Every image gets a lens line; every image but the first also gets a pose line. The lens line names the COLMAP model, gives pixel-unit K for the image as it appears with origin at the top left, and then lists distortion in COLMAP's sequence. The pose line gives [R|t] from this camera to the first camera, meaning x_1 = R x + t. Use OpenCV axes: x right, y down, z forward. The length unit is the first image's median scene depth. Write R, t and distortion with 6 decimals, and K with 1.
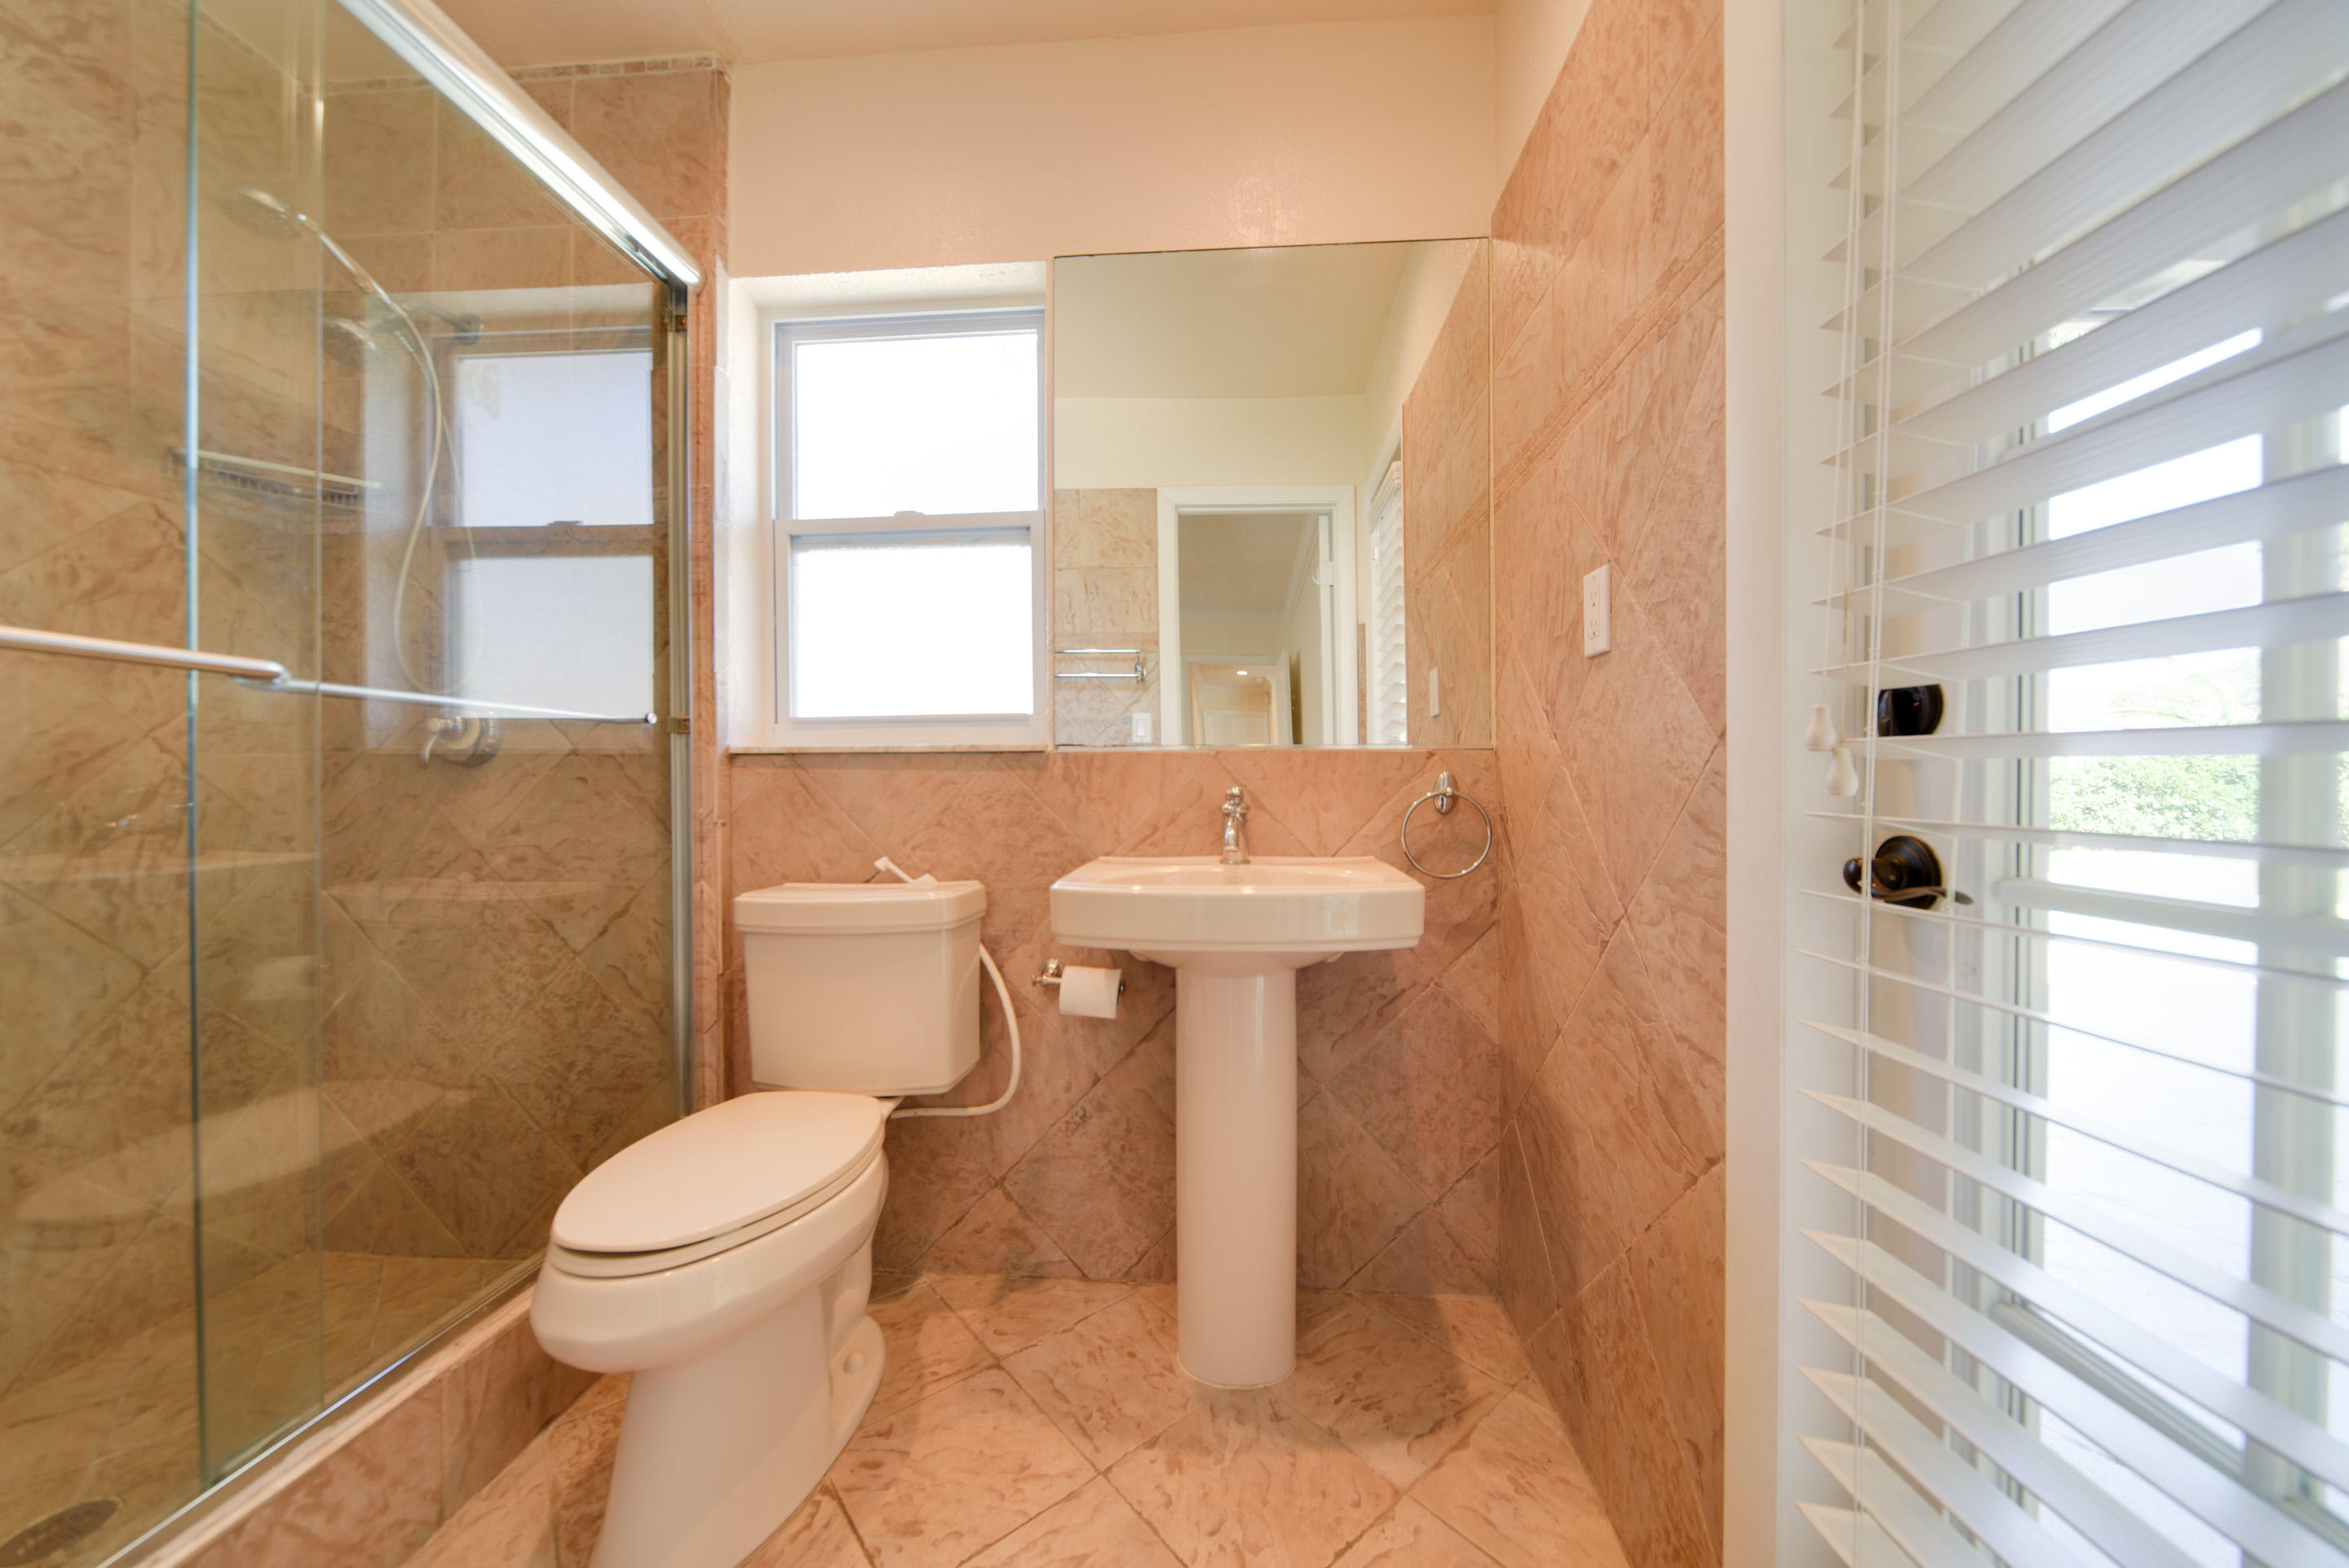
lens RADIAL K [[805.3, 0, 1183.0], [0, 805.3, 786.0], [0, 0, 1]] dist [0.000310, -0.000046]
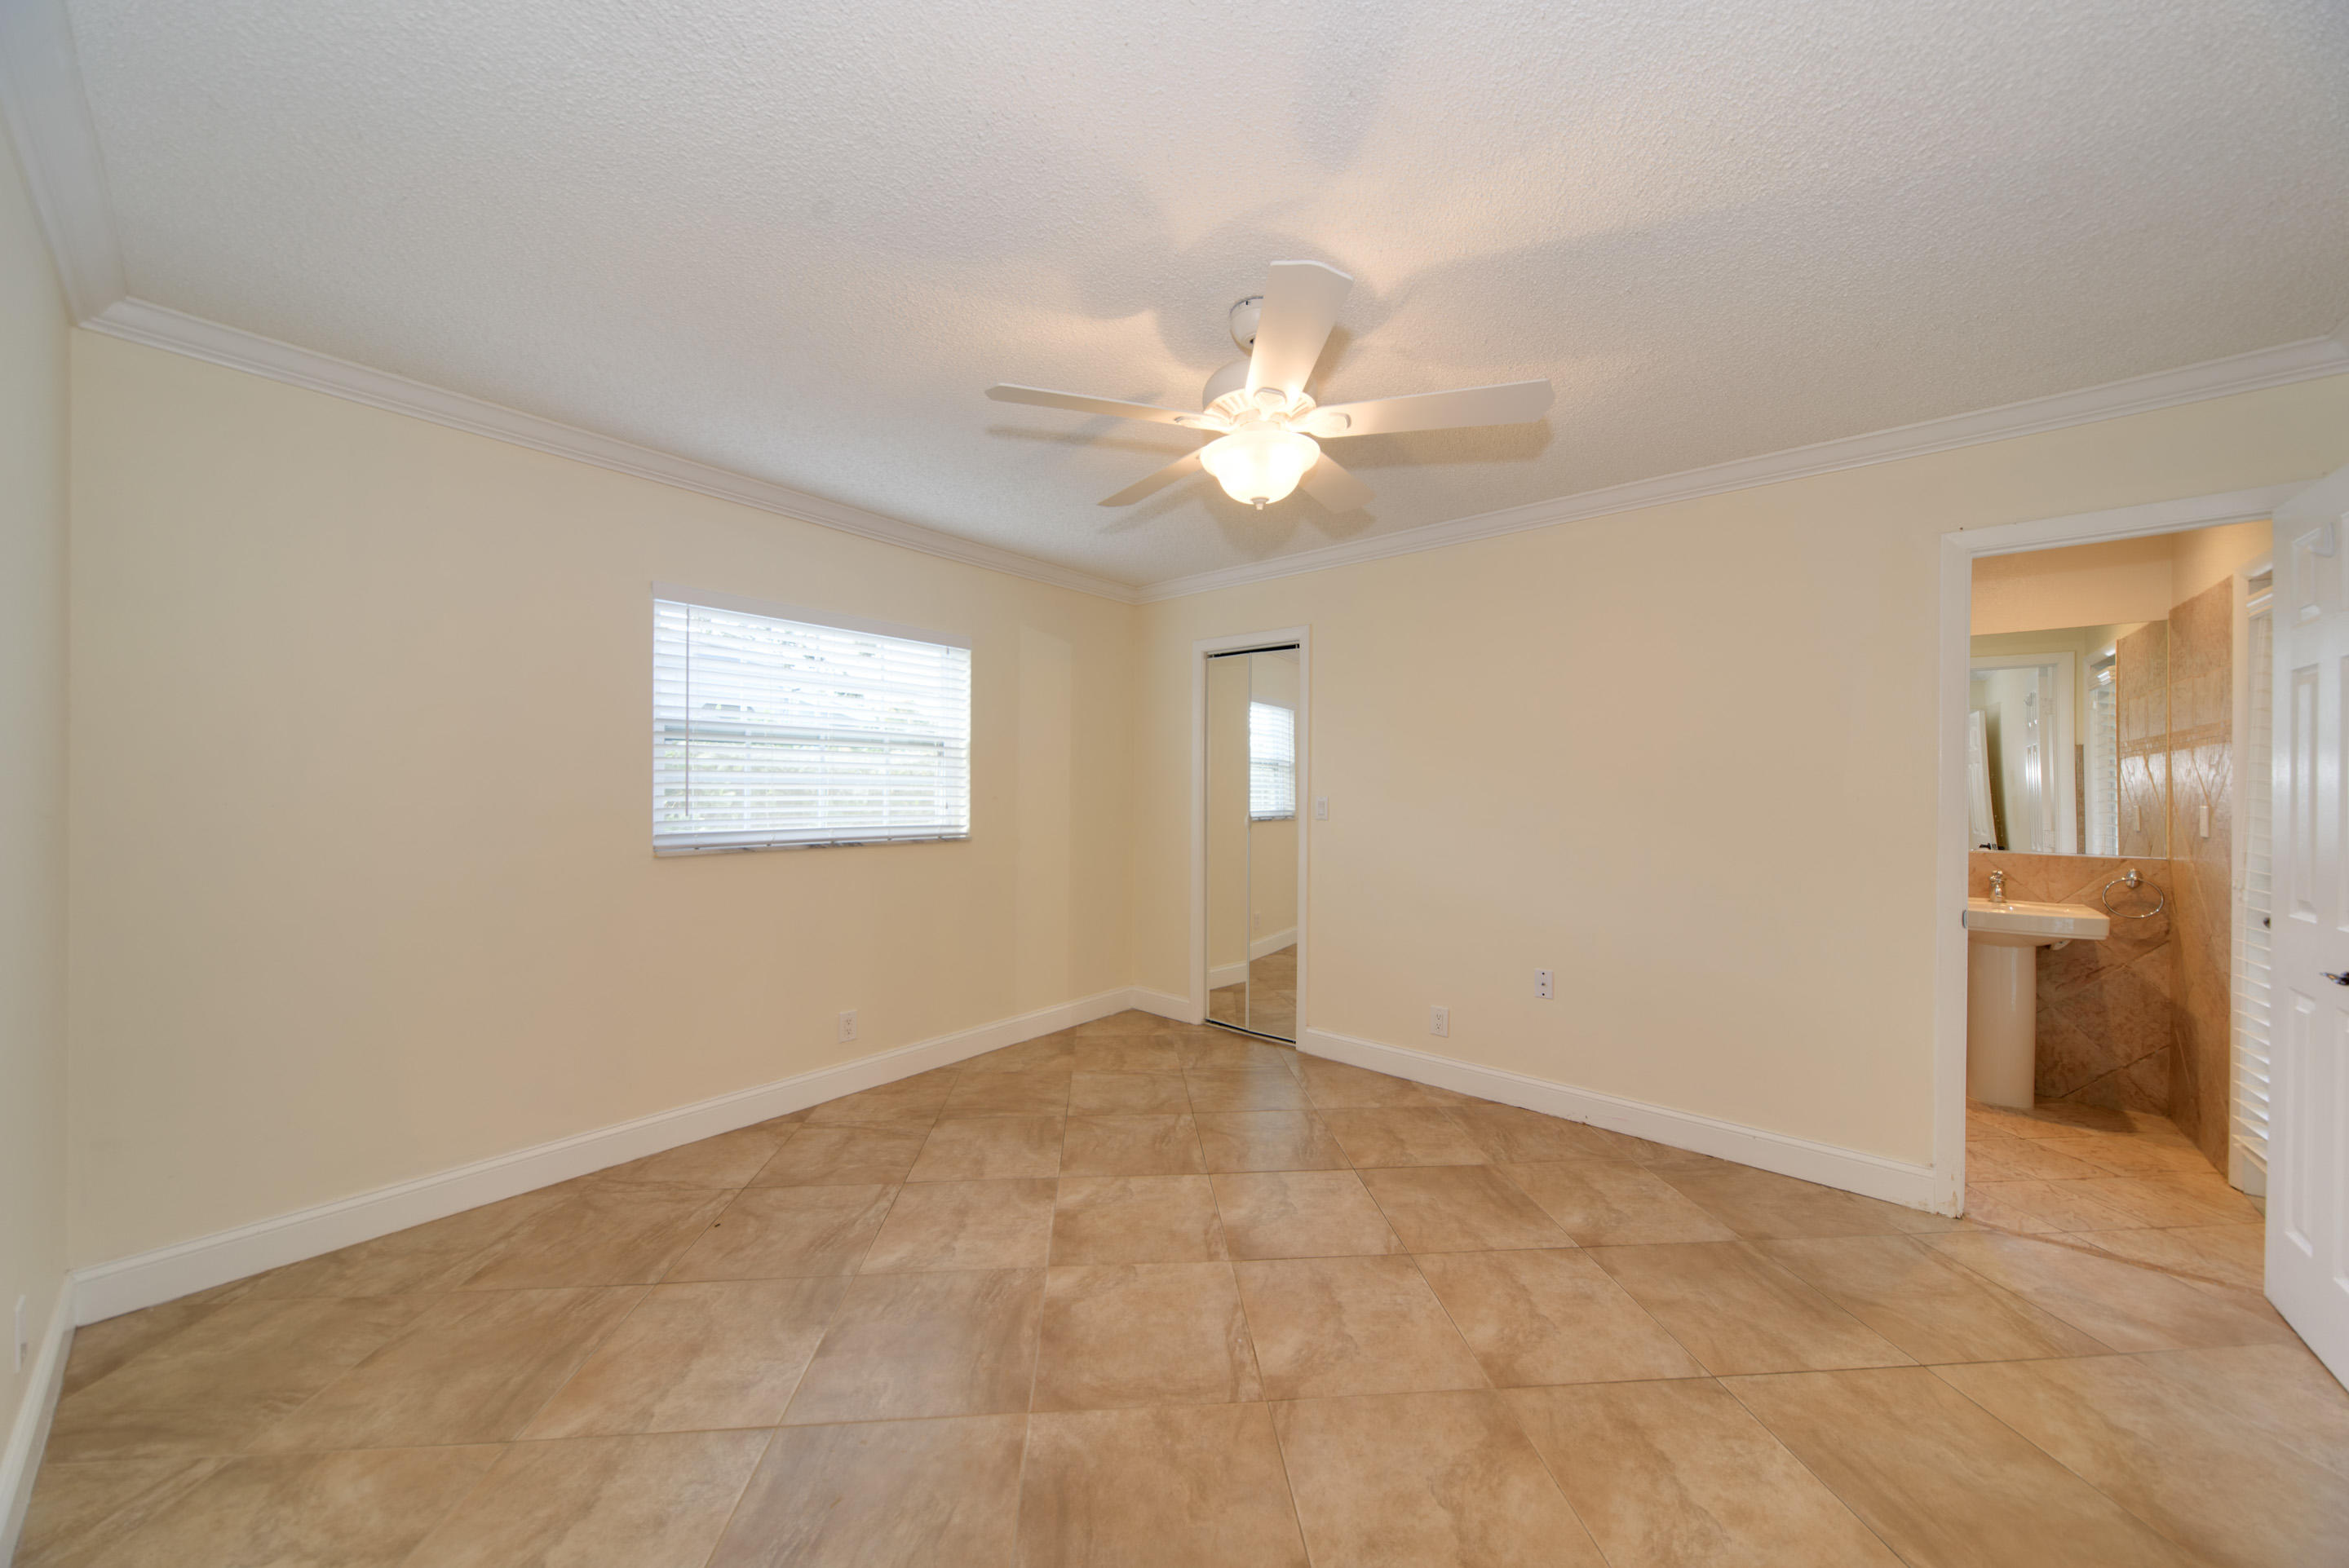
lens RADIAL K [[805.3, 0, 1176.0], [0, 805.3, 786.4], [0, 0, 1]] dist [0.000310, -0.000046]
pose [[0.808791, 0.010554, -0.588002, -0.488346], [-0.014356, 0.999895, -0.001801, -0.199786], [0.587921, 0.009898, 0.808858, -2.280531]]
